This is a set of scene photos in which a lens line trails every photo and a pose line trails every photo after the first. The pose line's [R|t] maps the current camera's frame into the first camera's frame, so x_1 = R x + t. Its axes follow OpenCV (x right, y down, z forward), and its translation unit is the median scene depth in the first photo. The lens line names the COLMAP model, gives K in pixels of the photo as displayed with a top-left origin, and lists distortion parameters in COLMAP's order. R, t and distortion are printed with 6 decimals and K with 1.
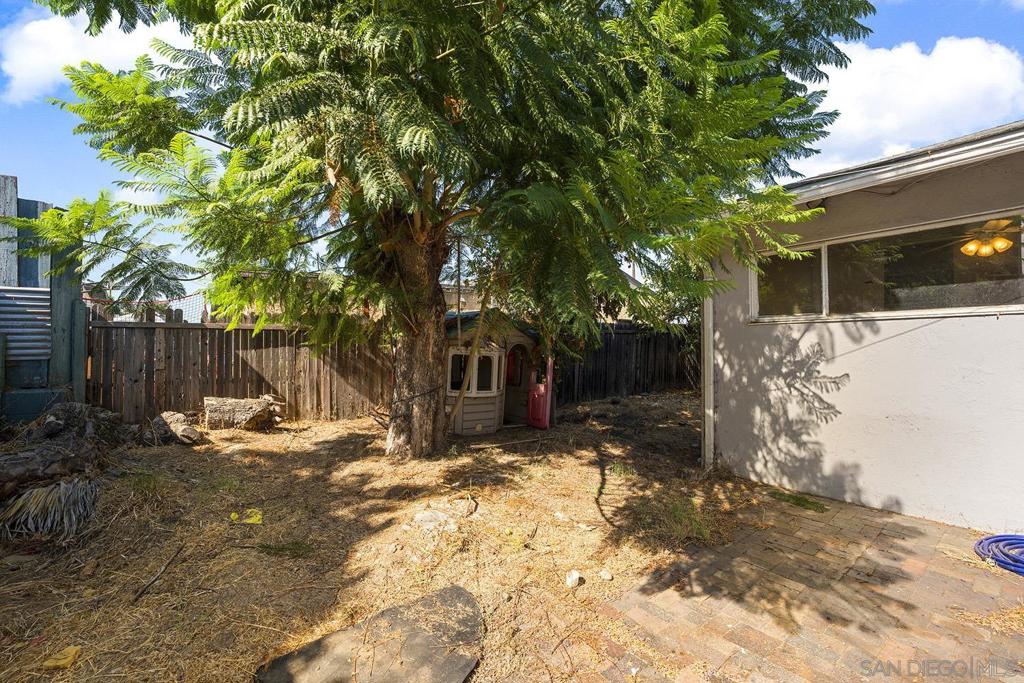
lens RADIAL K [[426.4, 0, 513.3], [0, 426.4, 340.9], [0, 0, 1]] dist [-0.004101, -0.000401]
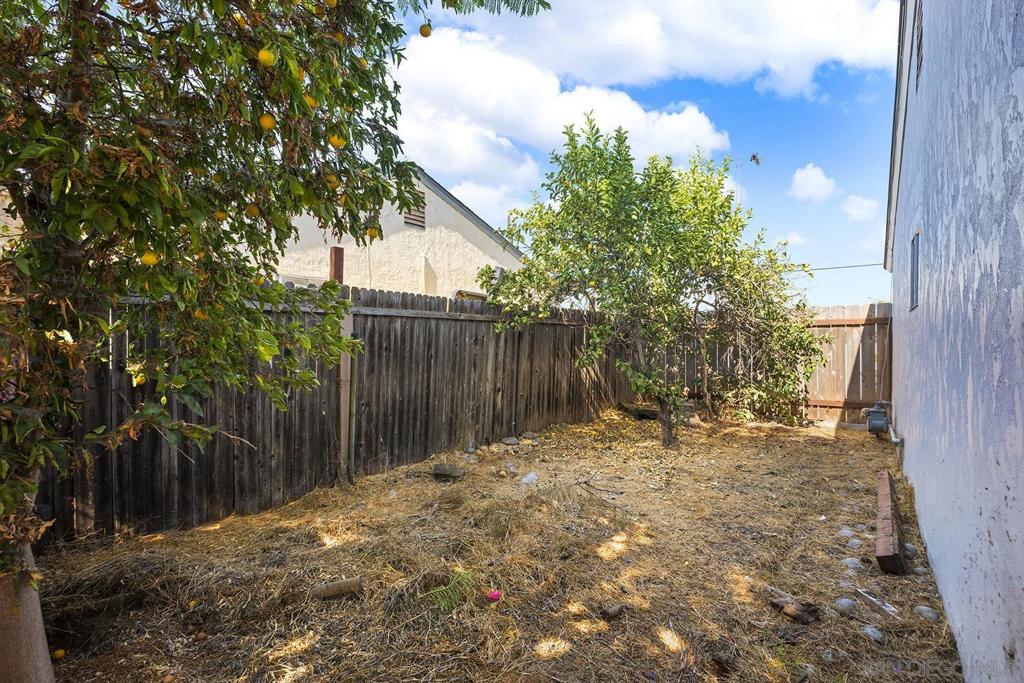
lens RADIAL K [[475.2, 0, 511.5], [0, 475.2, 341.8], [0, 0, 1]] dist [0.000989, -0.000118]
pose [[0.967203, 0.010929, 0.253771, 0.162201], [-0.009995, 0.999938, -0.004971, 0.008485], [-0.253810, 0.002271, 0.967252, 0.443383]]
